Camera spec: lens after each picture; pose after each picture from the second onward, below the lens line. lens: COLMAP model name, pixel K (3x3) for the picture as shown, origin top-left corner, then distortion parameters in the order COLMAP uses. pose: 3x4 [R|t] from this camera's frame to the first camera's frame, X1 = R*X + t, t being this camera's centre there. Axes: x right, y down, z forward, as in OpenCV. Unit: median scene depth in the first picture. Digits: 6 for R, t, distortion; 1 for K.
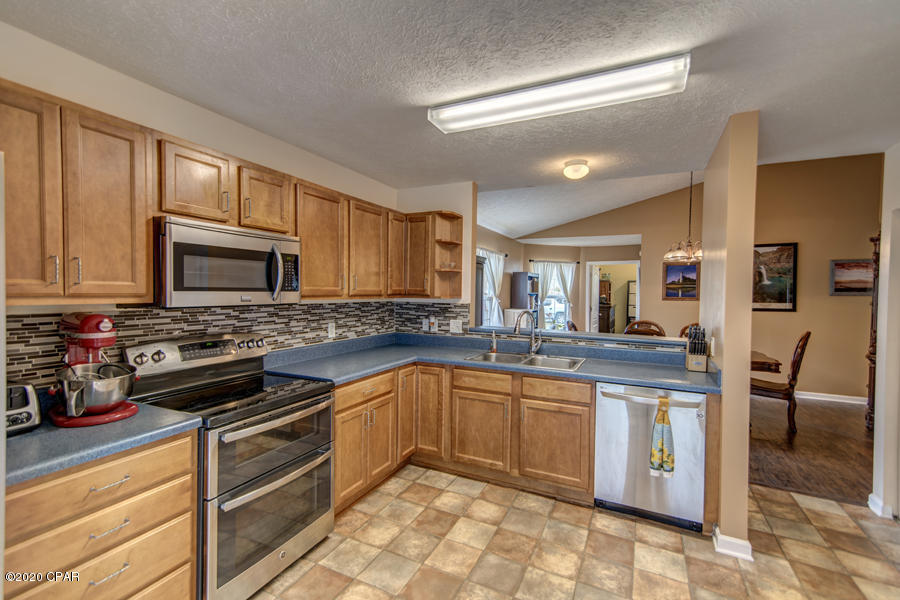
lens RADIAL K [[403.1, 0, 449.0], [0, 403.1, 300.0], [0, 0, 1]] dist [0.030263, -0.001847]
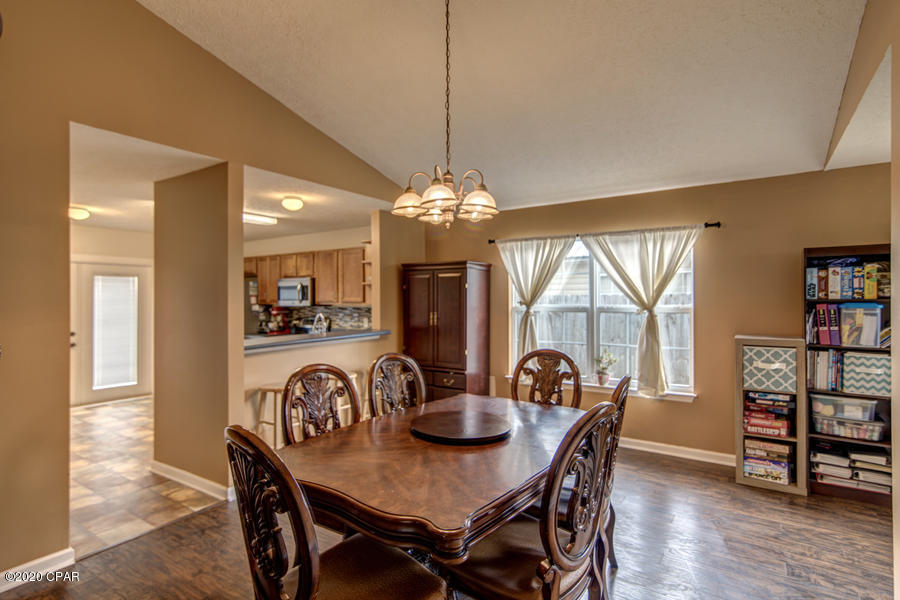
lens RADIAL K [[460.3, 0, 455.1], [0, 460.3, 300.0], [0, 0, 1]] dist [0.013329, -0.000492]
pose [[-0.136991, -0.010743, -0.990514, 1.915646], [-0.020361, 0.999760, -0.008027, -0.017736], [0.990363, 0.019069, -0.137177, 1.960748]]
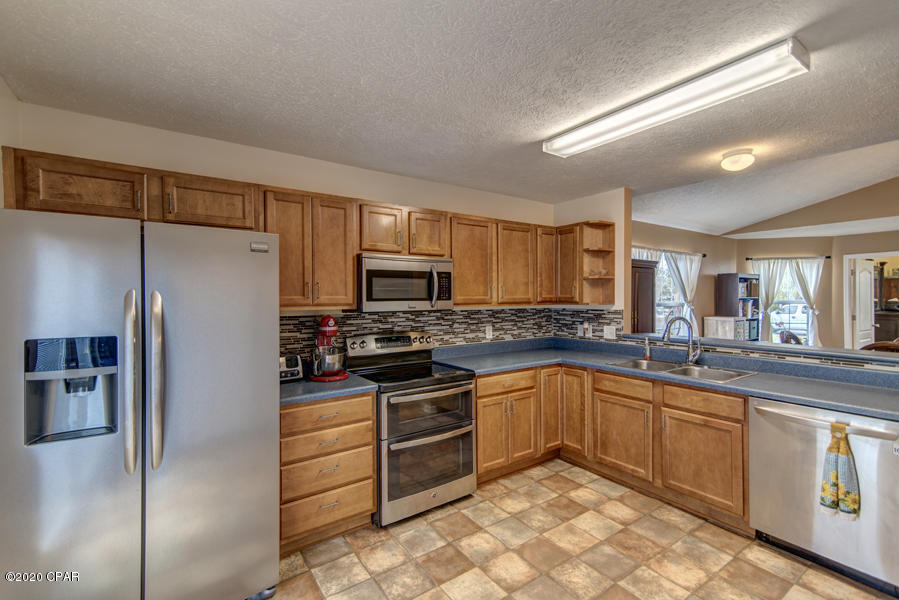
lens RADIAL K [[402.7, 0, 449.8], [0, 402.7, 300.3], [0, 0, 1]] dist [0.030263, -0.001847]
pose [[0.874457, -0.013961, -0.484902, 0.220608], [0.005037, 0.999793, -0.019701, 0.003580], [0.485077, 0.014785, 0.874347, -0.113714]]
